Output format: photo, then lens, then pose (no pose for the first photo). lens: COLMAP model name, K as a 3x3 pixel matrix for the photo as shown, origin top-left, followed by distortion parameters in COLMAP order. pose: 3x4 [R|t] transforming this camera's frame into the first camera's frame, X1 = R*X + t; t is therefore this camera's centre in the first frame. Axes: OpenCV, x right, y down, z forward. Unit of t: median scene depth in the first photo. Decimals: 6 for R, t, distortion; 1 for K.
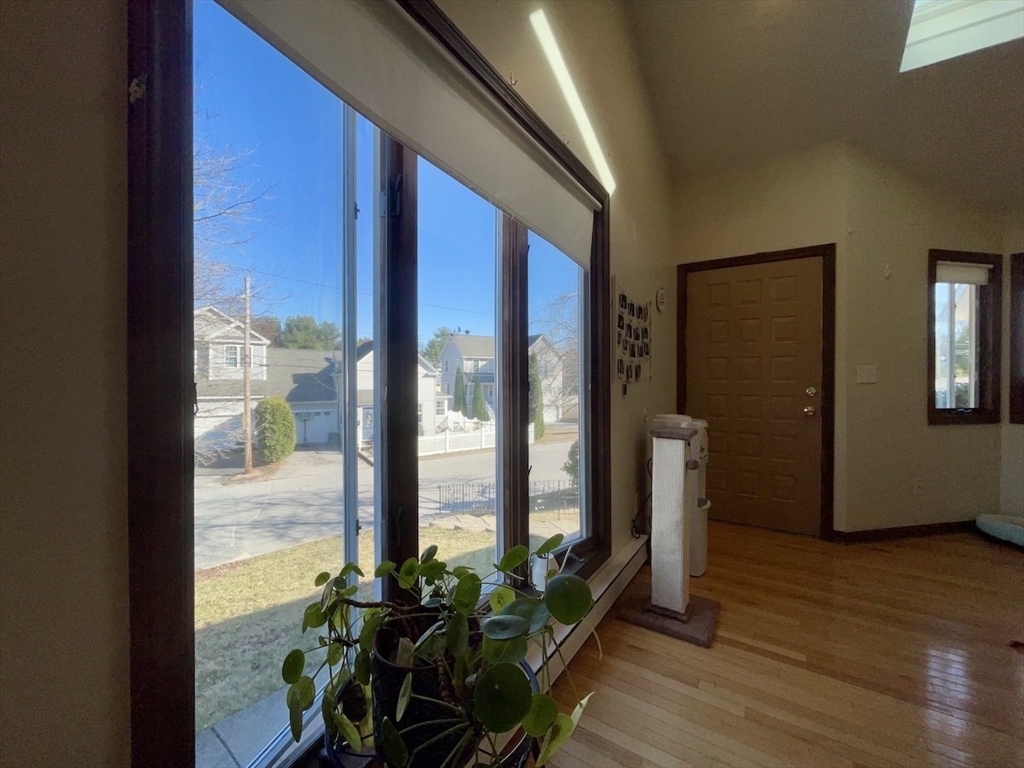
lens RADIAL K [[411.0, 0, 504.8], [0, 411.0, 380.7], [0, 0, 1]] dist [-0.008449, 0.000013]
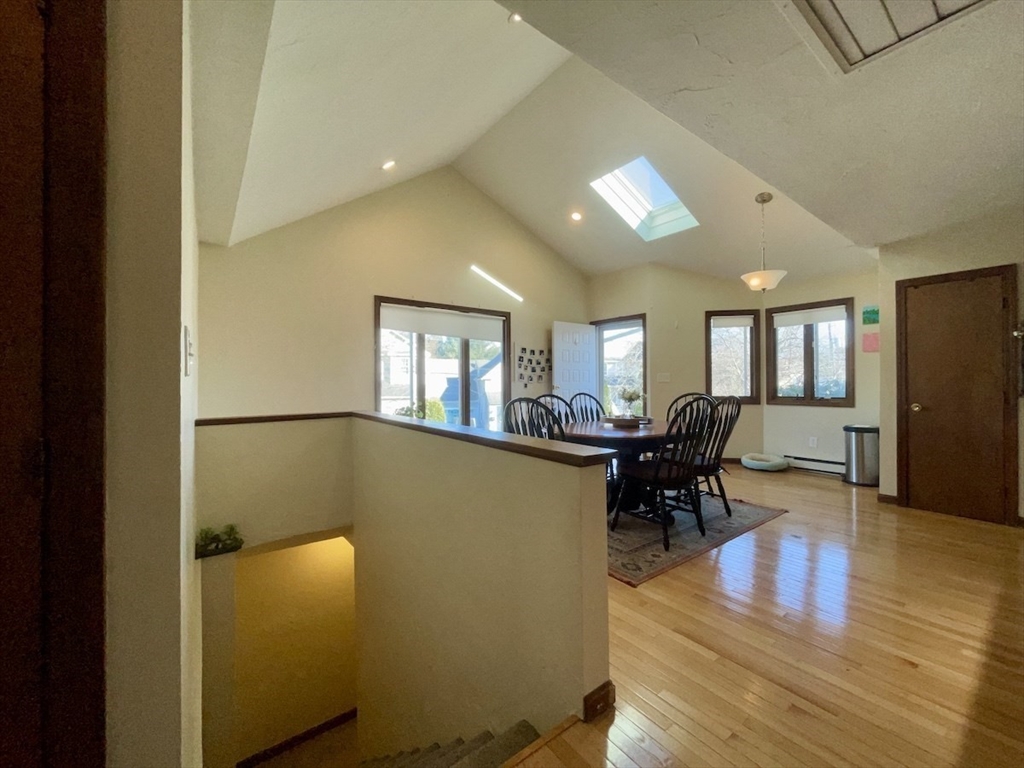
lens RADIAL K [[411.0, 0, 507.6], [0, 411.0, 379.7], [0, 0, 1]] dist [-0.008449, 0.000013]
pose [[0.938671, -0.010322, -0.344661, 0.805897], [0.006229, 0.999896, -0.012981, 0.013317], [0.344759, 0.010038, 0.938638, -1.064147]]
